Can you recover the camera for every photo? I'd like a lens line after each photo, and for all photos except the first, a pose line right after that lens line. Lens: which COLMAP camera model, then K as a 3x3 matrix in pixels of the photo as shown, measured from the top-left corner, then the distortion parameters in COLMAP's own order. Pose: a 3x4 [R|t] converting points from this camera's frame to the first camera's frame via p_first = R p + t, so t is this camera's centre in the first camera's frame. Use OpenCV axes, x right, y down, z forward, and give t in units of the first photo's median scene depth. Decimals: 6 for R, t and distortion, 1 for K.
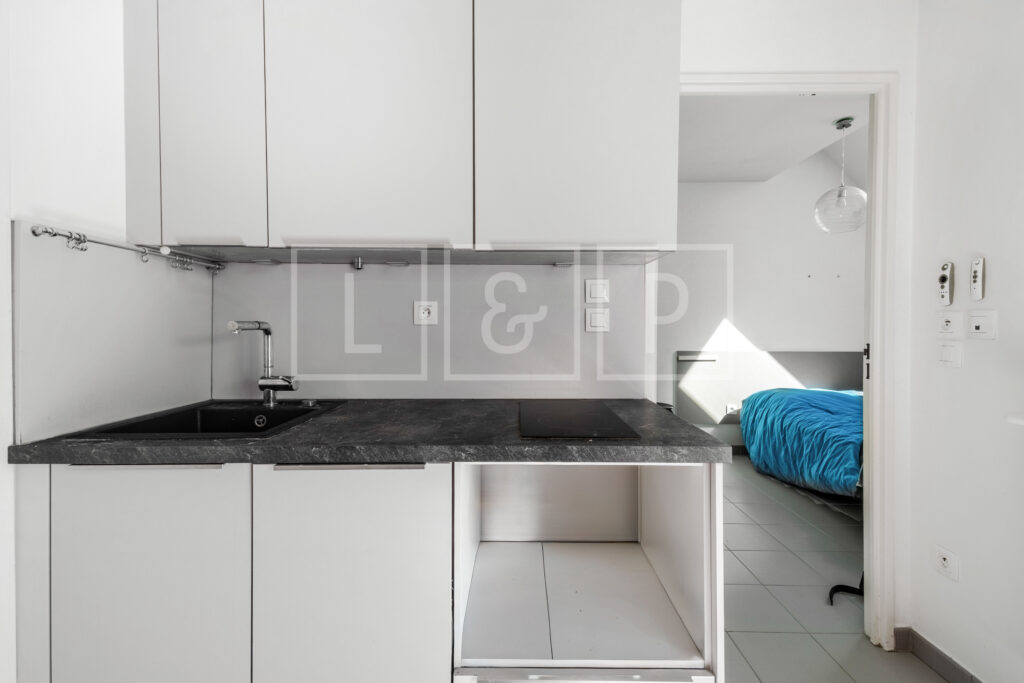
lens RADIAL K [[451.2, 0, 513.0], [0, 451.2, 339.4], [0, 0, 1]] dist [0.015054, 0.000012]
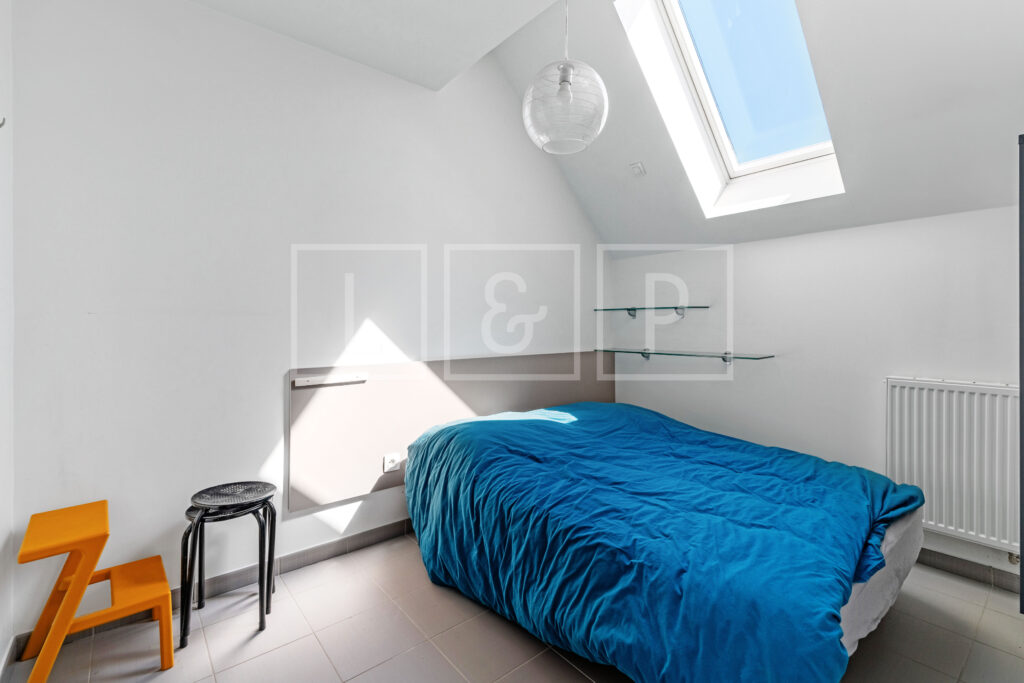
lens RADIAL K [[451.2, 0, 513.0], [0, 451.2, 339.4], [0, 0, 1]] dist [0.015054, 0.000012]
pose [[0.774423, -0.004932, 0.632649, 0.295205], [0.006200, 0.999981, 0.000206, -0.003524], [-0.632638, 0.003763, 0.774439, 0.563214]]
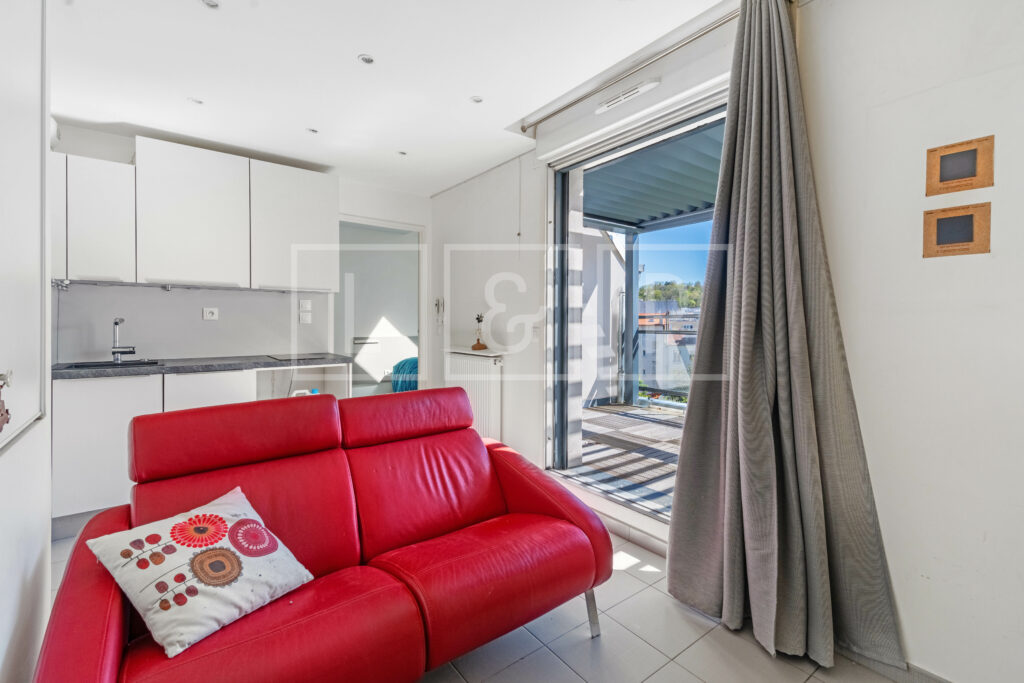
lens RADIAL K [[451.2, 0, 513.0], [0, 451.2, 339.4], [0, 0, 1]] dist [0.015054, 0.000012]
pose [[0.798509, -0.020560, 0.601632, -0.185549], [0.017598, 0.999787, 0.010811, 0.029440], [-0.601726, 0.001955, 0.798700, -0.753048]]
